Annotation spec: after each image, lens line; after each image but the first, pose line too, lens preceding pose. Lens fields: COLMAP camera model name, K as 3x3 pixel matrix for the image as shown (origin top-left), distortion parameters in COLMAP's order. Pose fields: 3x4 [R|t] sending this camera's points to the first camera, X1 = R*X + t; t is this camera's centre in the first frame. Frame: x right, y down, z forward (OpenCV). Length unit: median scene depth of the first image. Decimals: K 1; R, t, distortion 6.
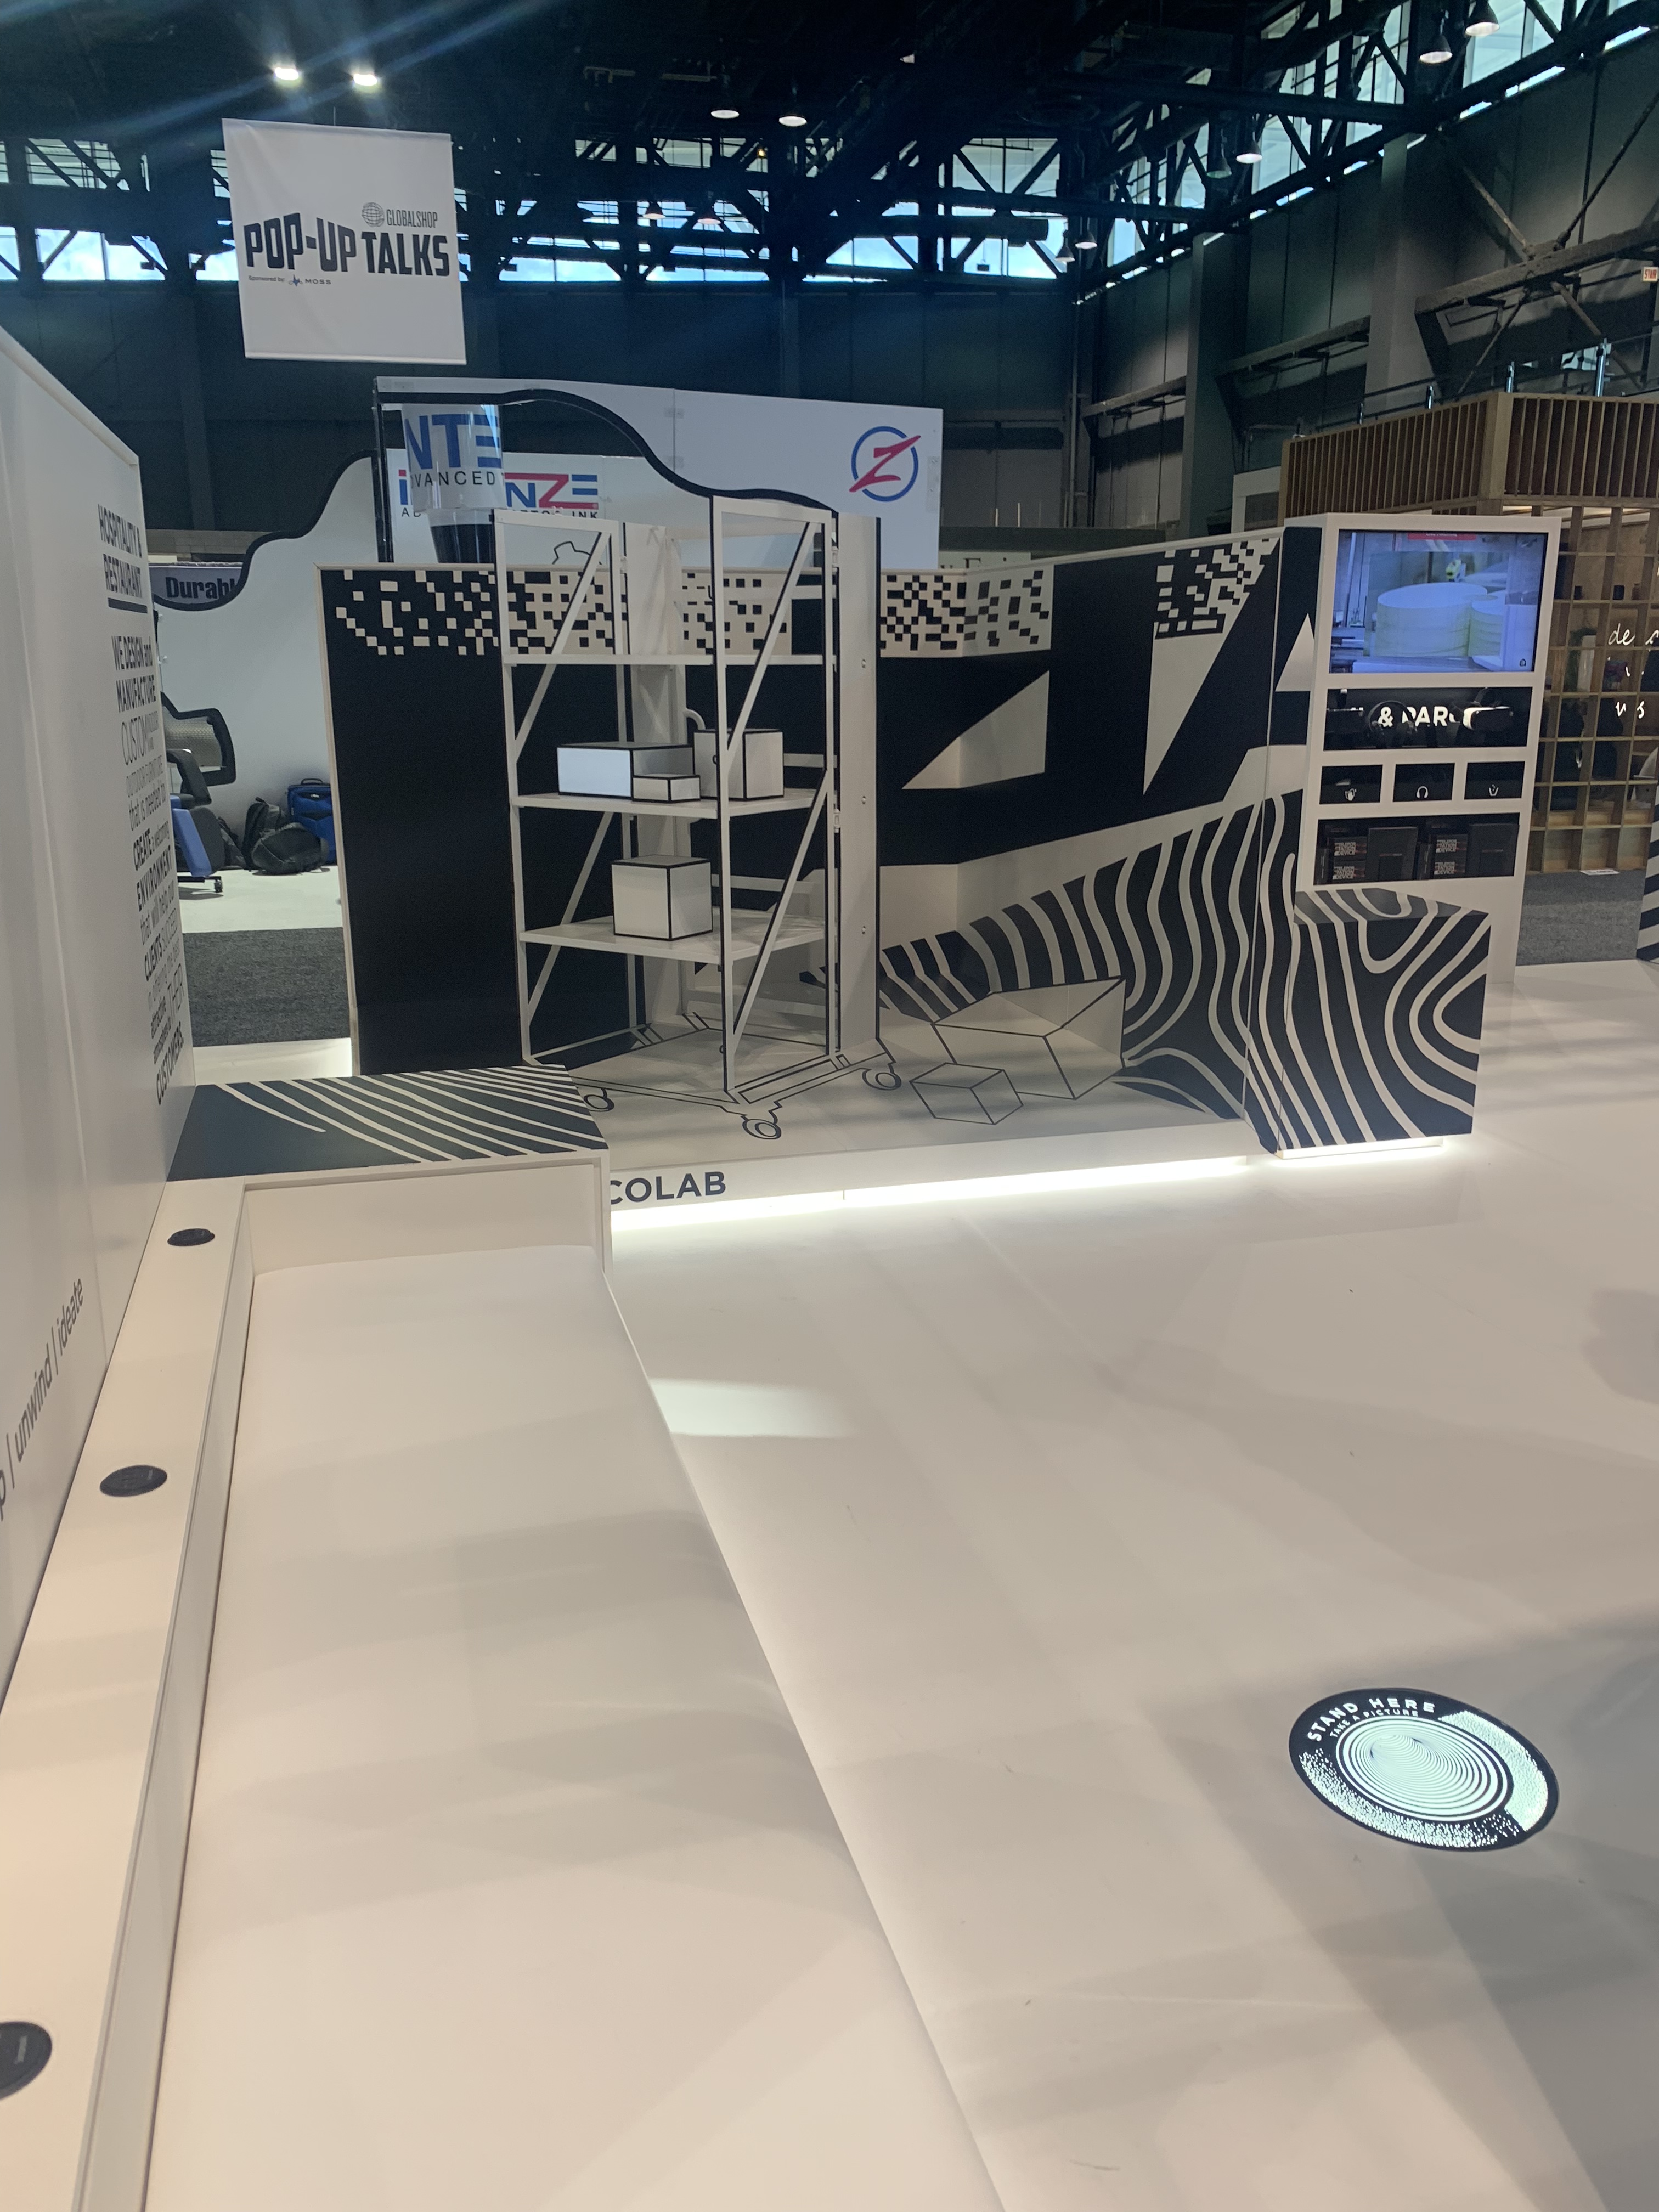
lens RADIAL K [[1687.9, 0, 825.8], [0, 1687.9, 1111.9], [0, 0, 1]] dist [0.005781, -0.007676]
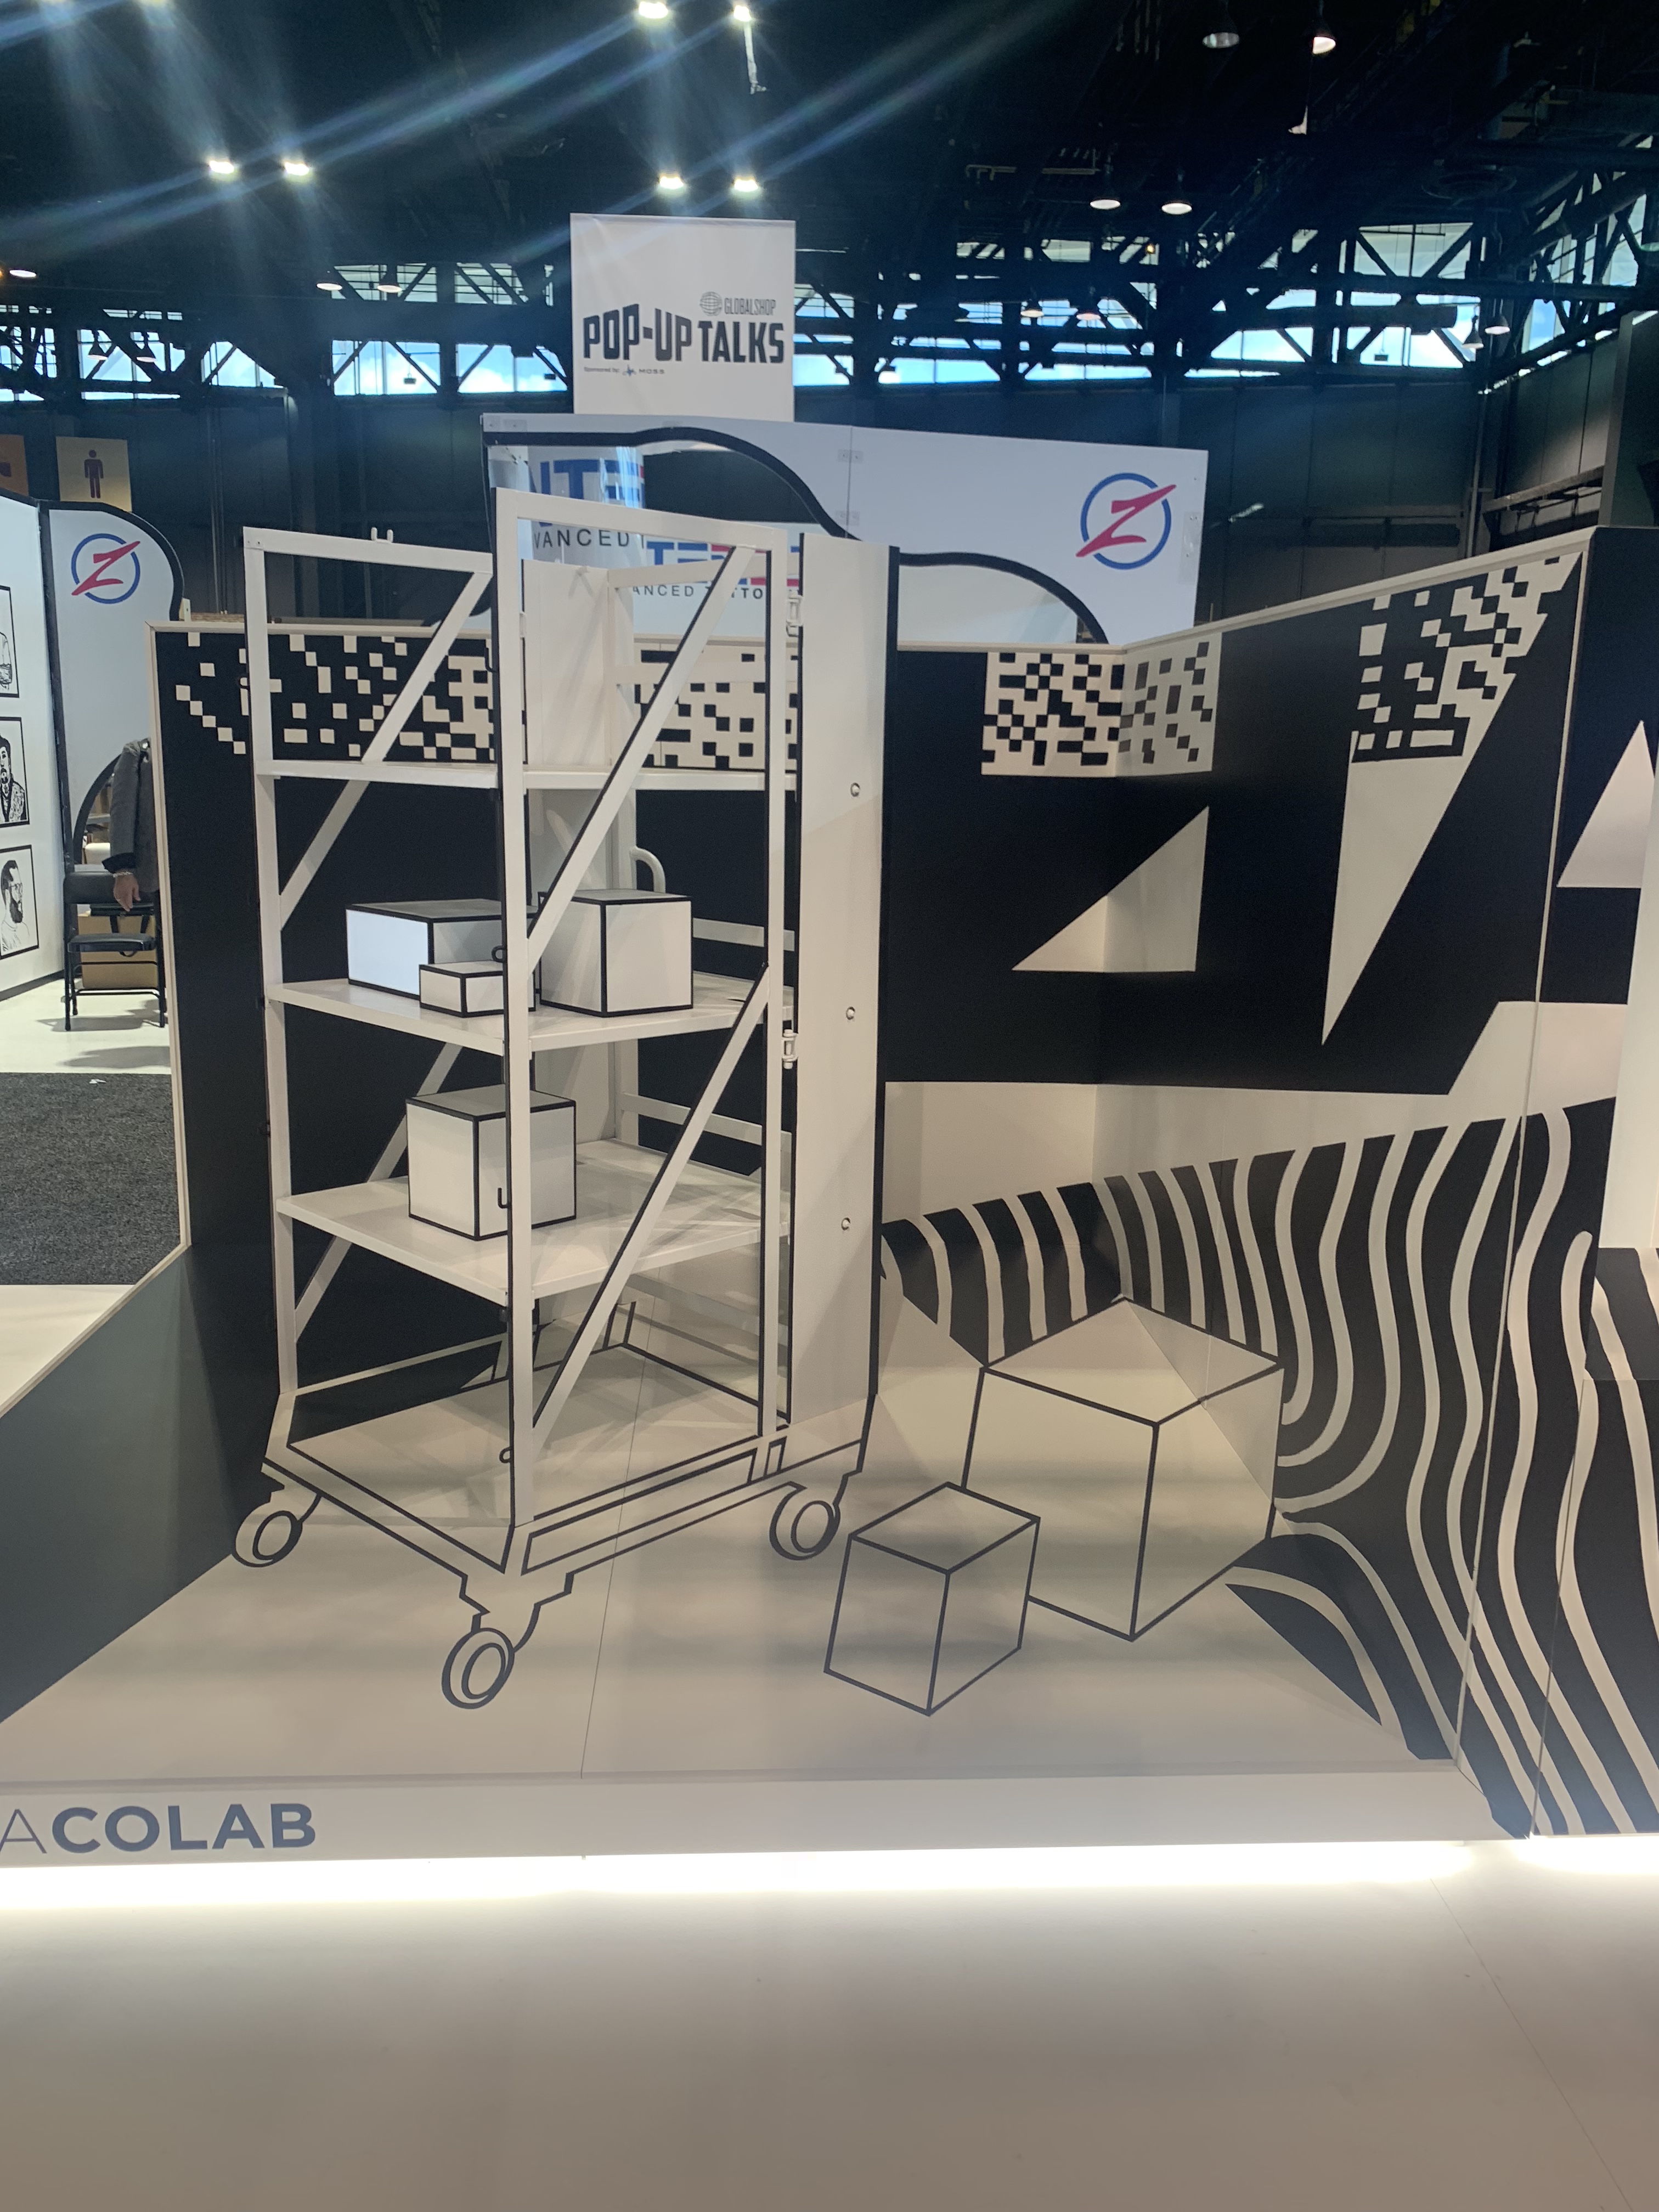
lens RADIAL K [[1687.9, 0, 830.7], [0, 1687.9, 1093.6], [0, 0, 1]] dist [0.005781, -0.007676]
pose [[0.976025, 0.066094, -0.207380, 0.126435], [-0.079373, 0.995250, -0.056371, -0.111261], [0.202669, 0.071480, 0.976635, 0.379972]]
